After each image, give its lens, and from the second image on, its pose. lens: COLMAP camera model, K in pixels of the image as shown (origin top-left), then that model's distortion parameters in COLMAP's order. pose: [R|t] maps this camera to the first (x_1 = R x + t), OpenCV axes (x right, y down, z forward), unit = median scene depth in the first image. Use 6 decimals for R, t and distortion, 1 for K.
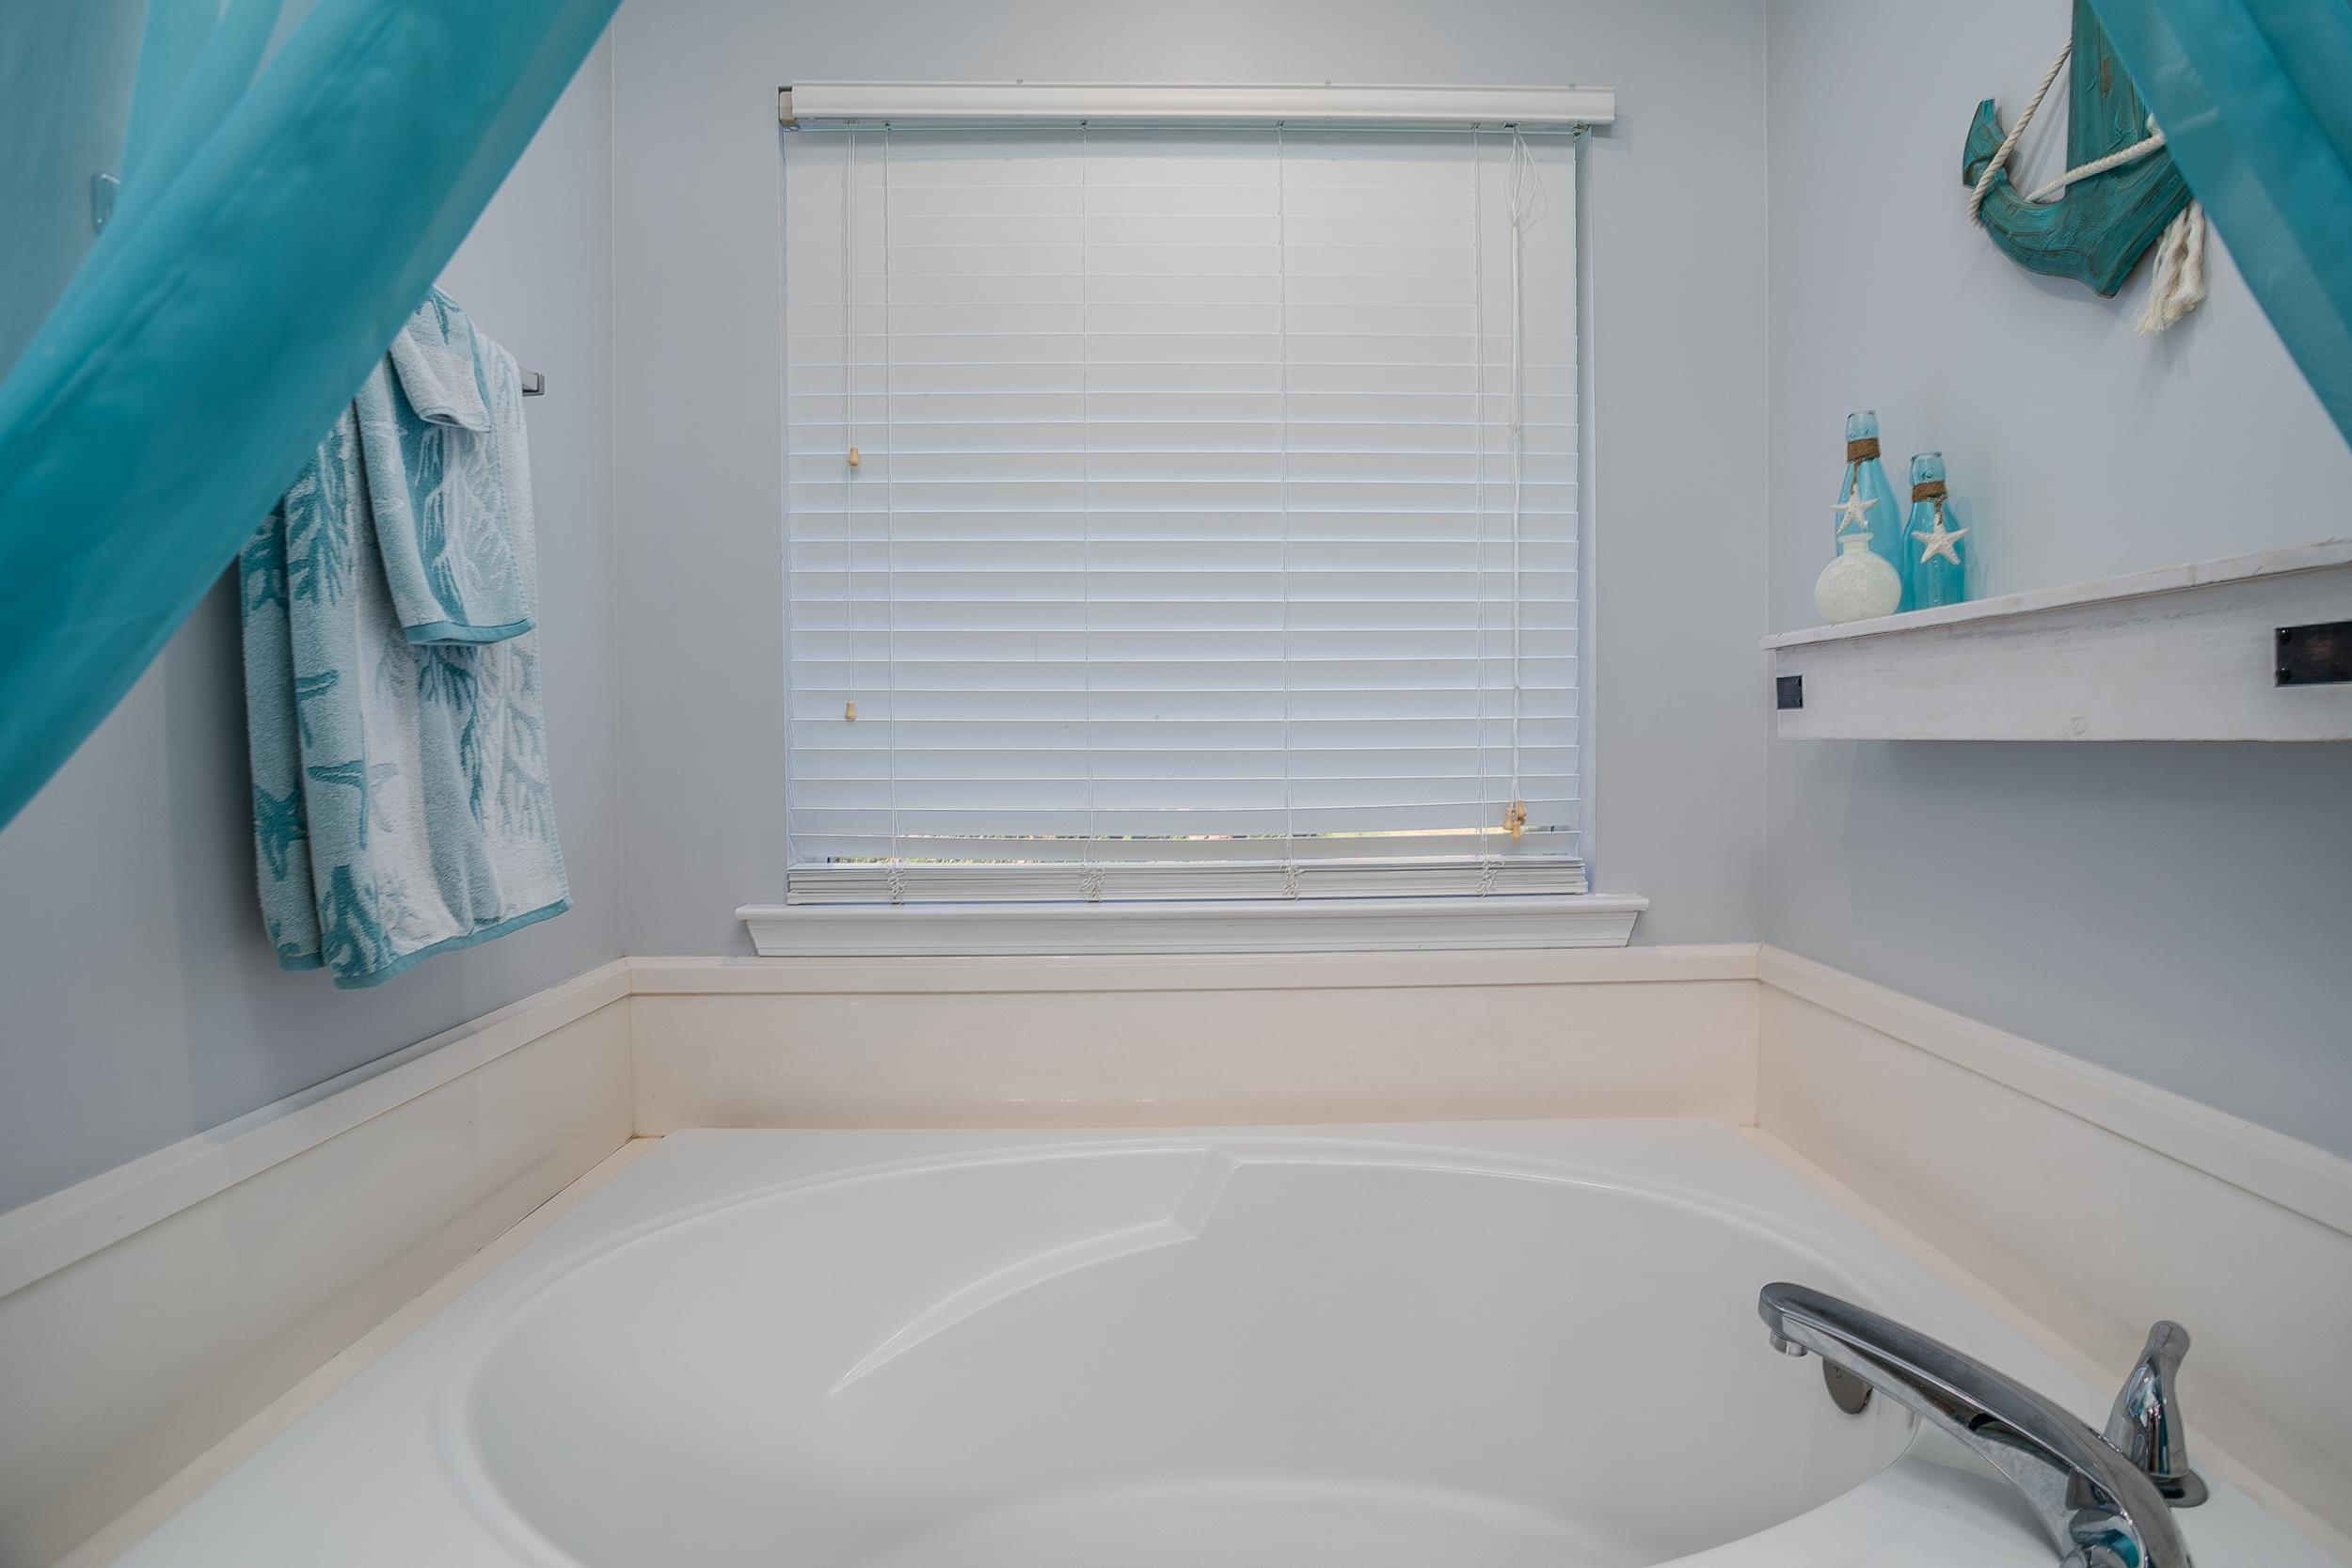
lens RADIAL K [[1151.7, 0, 1214.2], [0, 1151.7, 770.4], [0, 0, 1]] dist [-0.056245, 0.025397]
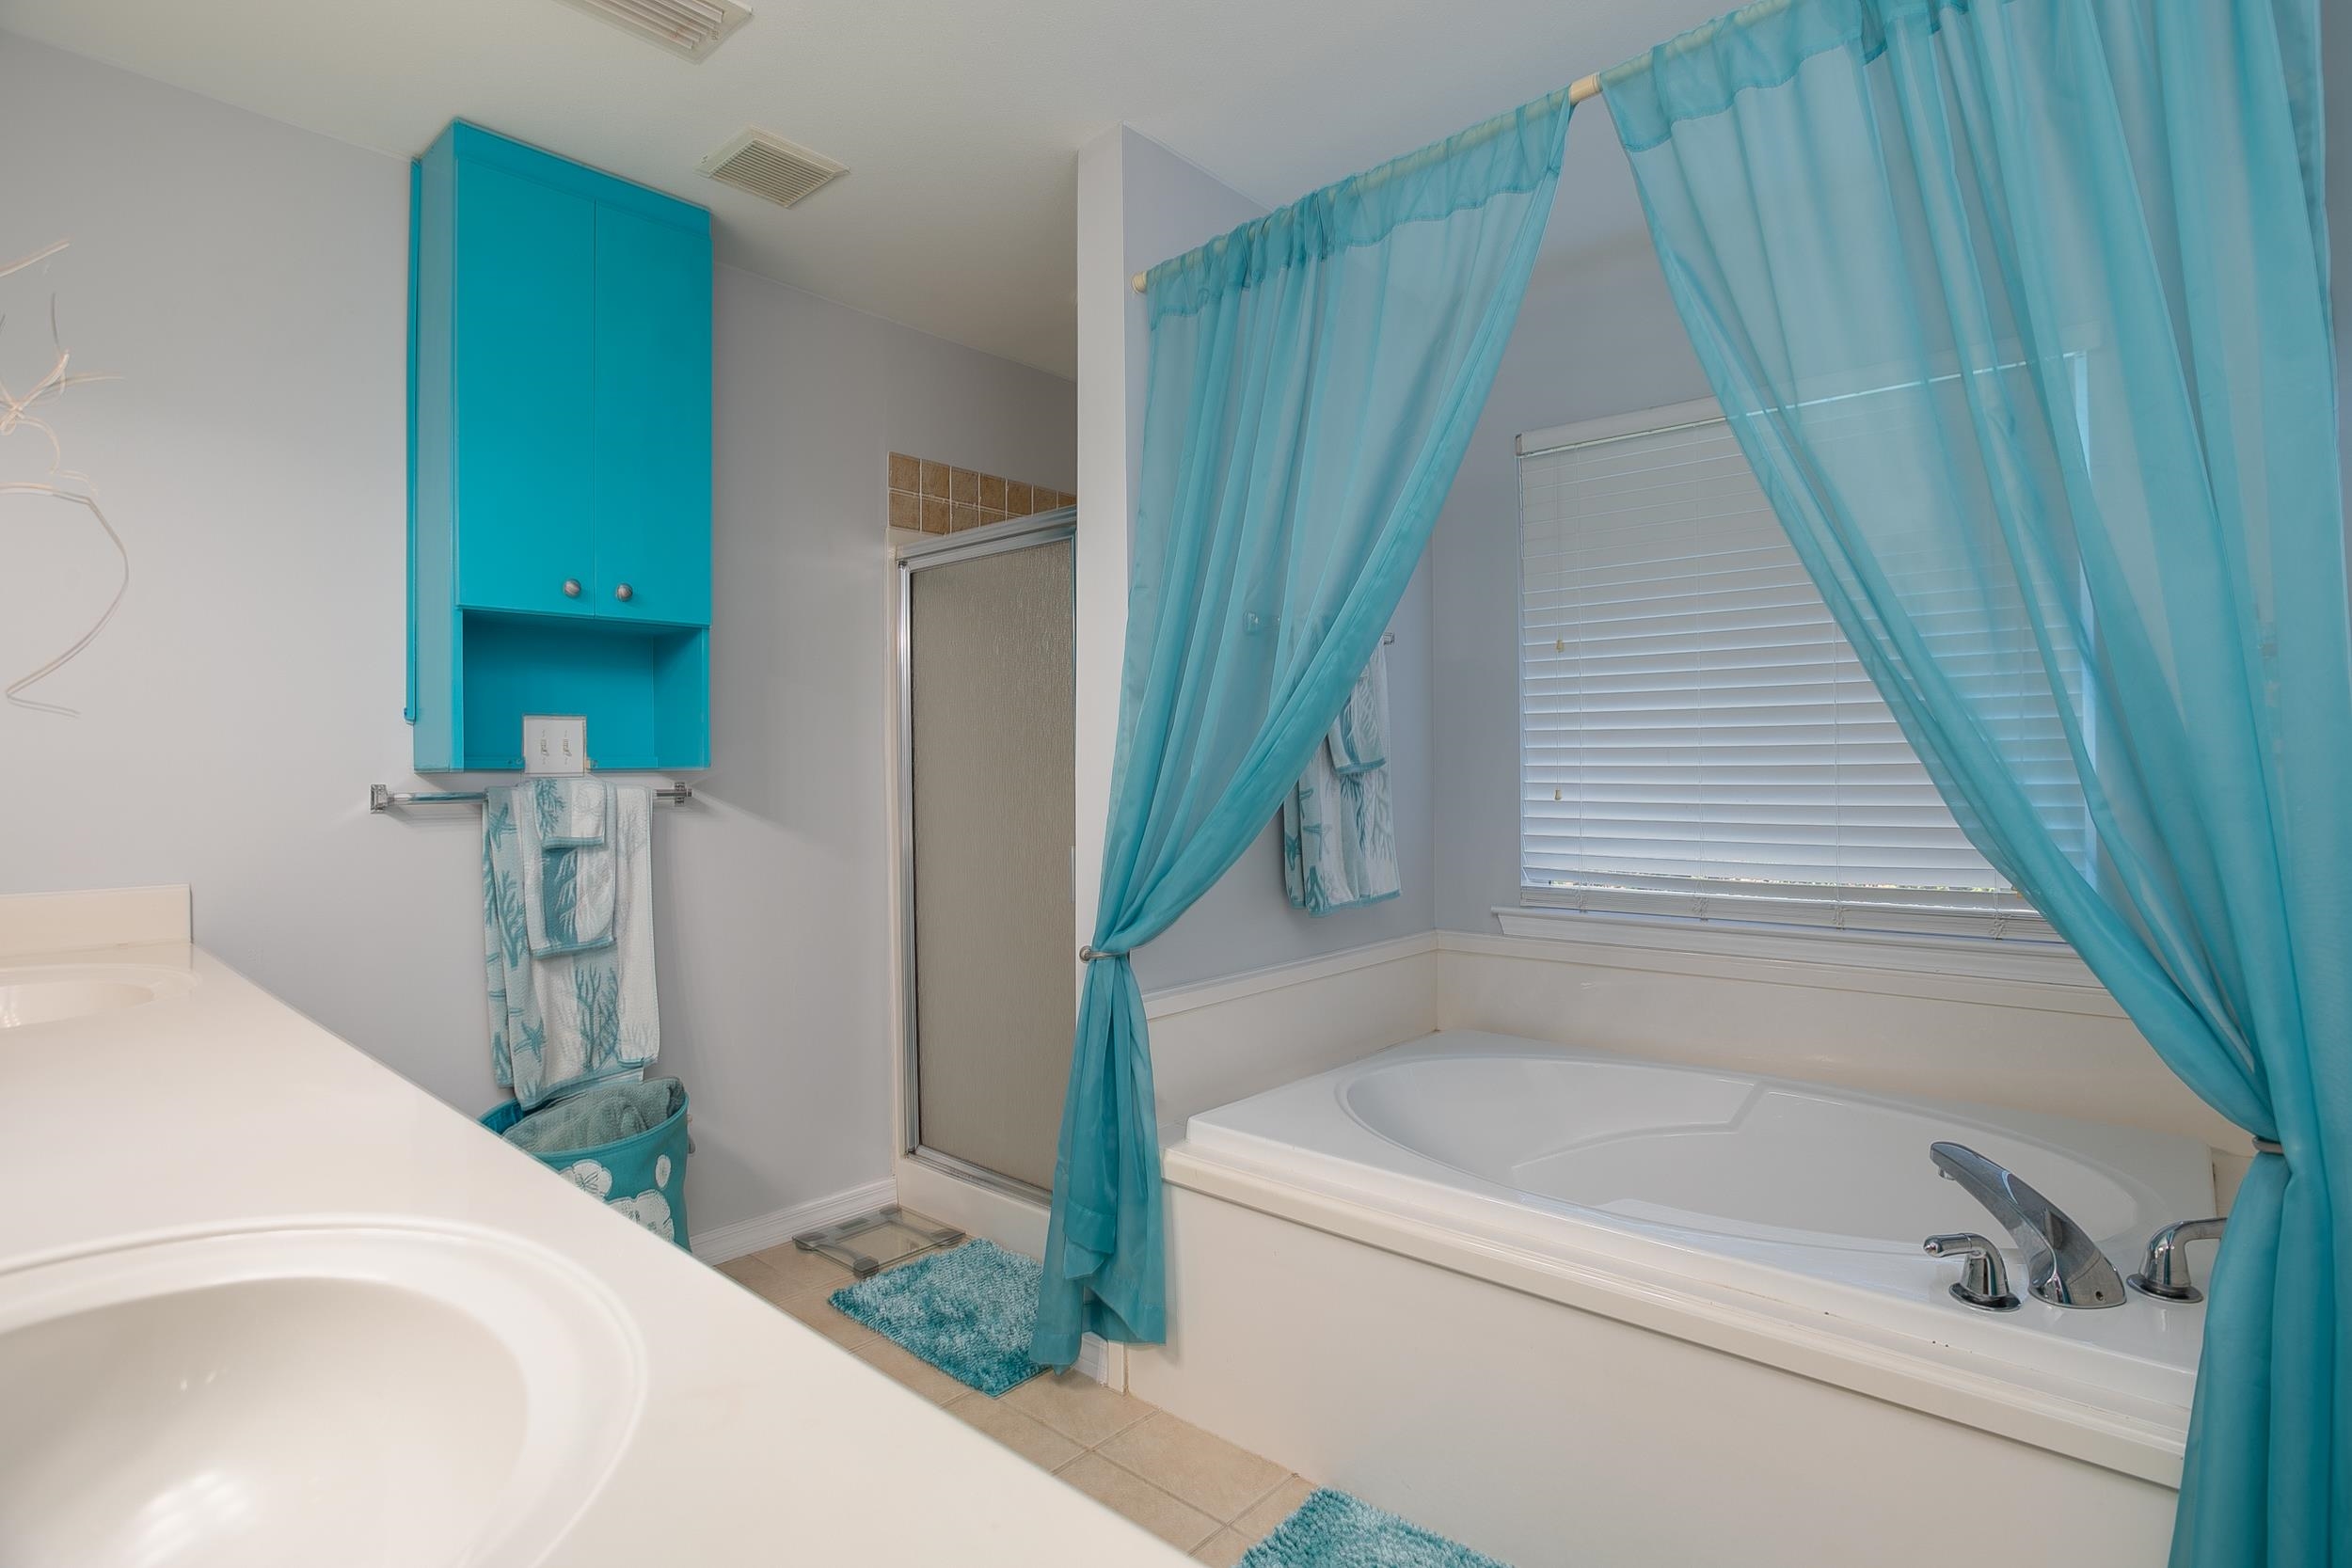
lens RADIAL K [[1151.7, 0, 1214.2], [0, 1151.7, 770.4], [0, 0, 1]] dist [-0.056245, 0.025397]
pose [[0.749316, -0.003677, -0.662202, 0.653951], [-0.022559, 0.999262, -0.031075, -0.038221], [0.661828, 0.038224, 0.748681, -0.928251]]
